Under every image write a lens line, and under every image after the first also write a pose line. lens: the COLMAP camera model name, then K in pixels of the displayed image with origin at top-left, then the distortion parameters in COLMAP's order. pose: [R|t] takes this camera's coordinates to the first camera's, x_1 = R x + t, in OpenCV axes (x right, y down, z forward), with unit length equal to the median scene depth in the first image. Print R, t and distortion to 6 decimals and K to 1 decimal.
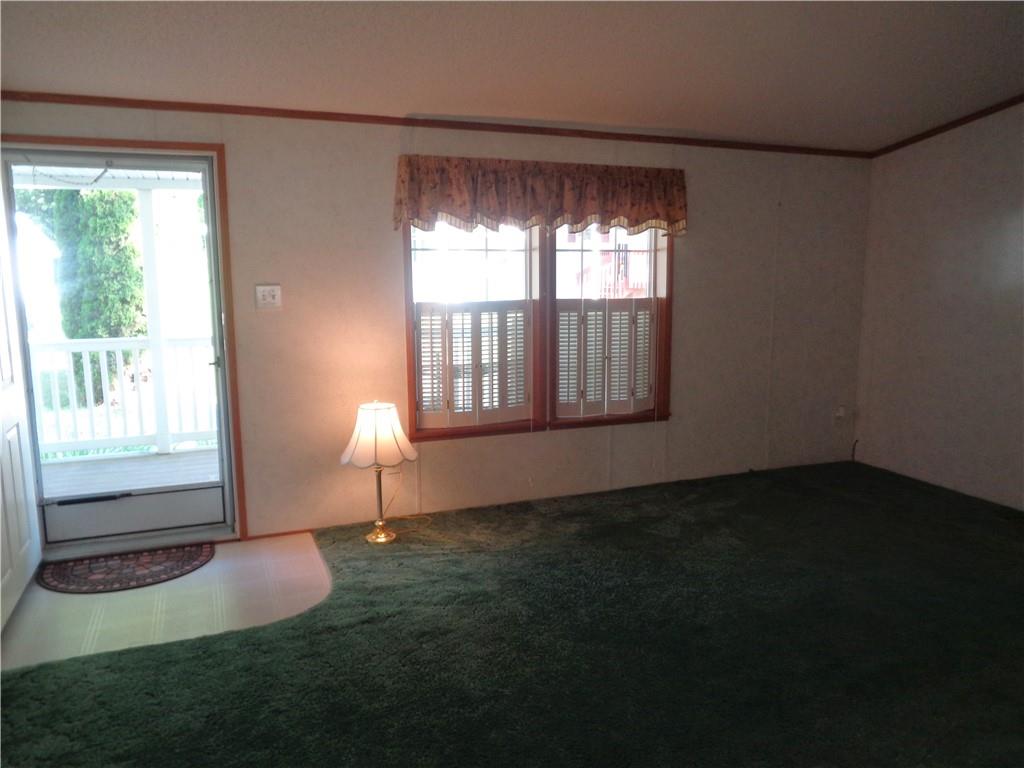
lens RADIAL K [[759.9, 0, 512.3], [0, 759.9, 387.2], [0, 0, 1]] dist [-0.023287, 0.008172]
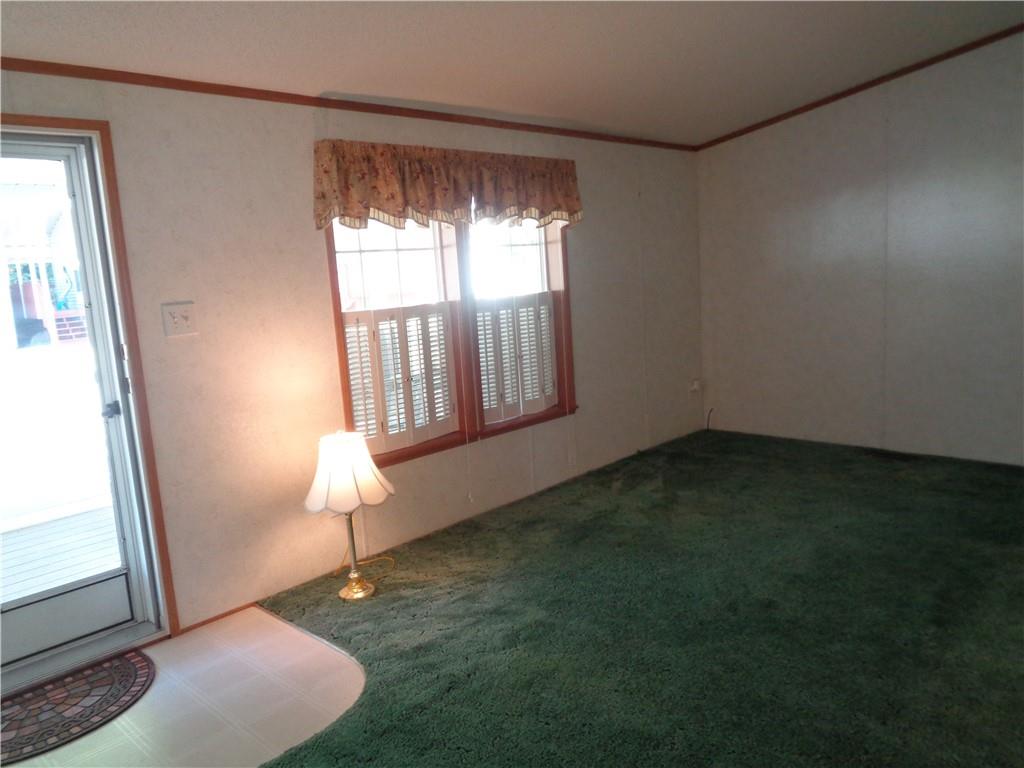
lens RADIAL K [[759.9, 0, 517.0], [0, 759.9, 387.2], [0, 0, 1]] dist [-0.023287, 0.008172]
pose [[0.908883, -0.119872, 0.399452, -0.306443], [0.124396, 0.992124, 0.014688, -0.016984], [-0.398067, 0.036341, 0.916636, 0.141228]]
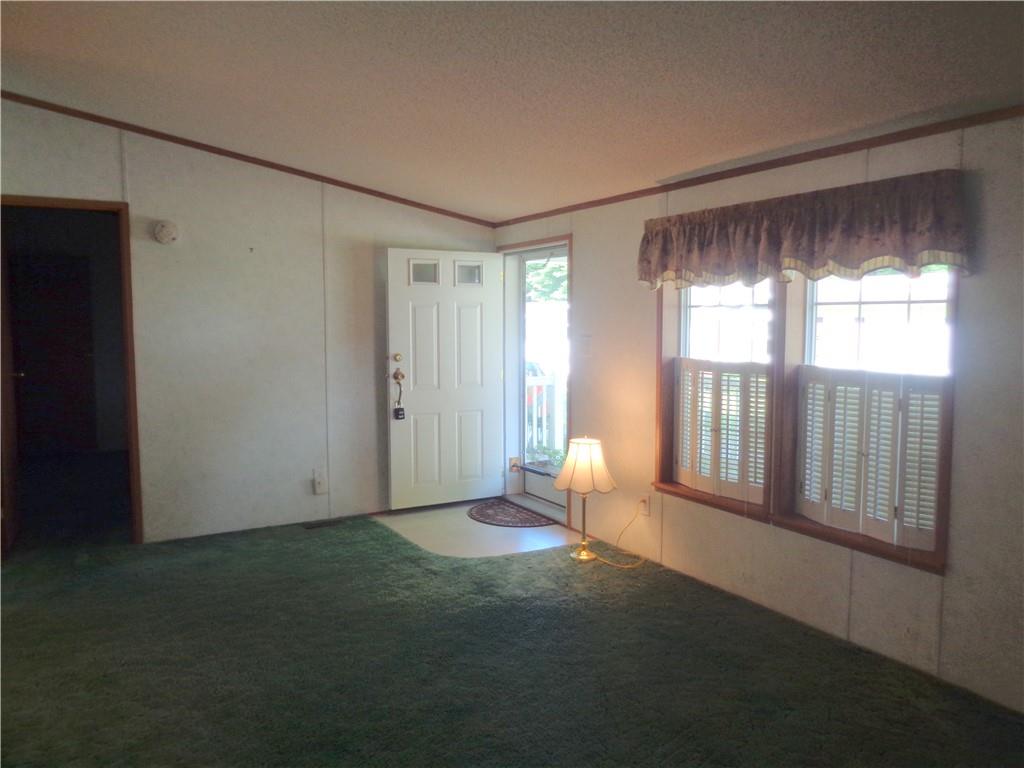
lens RADIAL K [[759.9, 0, 516.9], [0, 759.9, 380.9], [0, 0, 1]] dist [-0.023287, 0.008172]
pose [[0.136293, 0.081883, -0.987279, 0.885160], [-0.157940, 0.985628, 0.059942, -0.111085], [0.977997, 0.147761, 0.147267, 0.661560]]
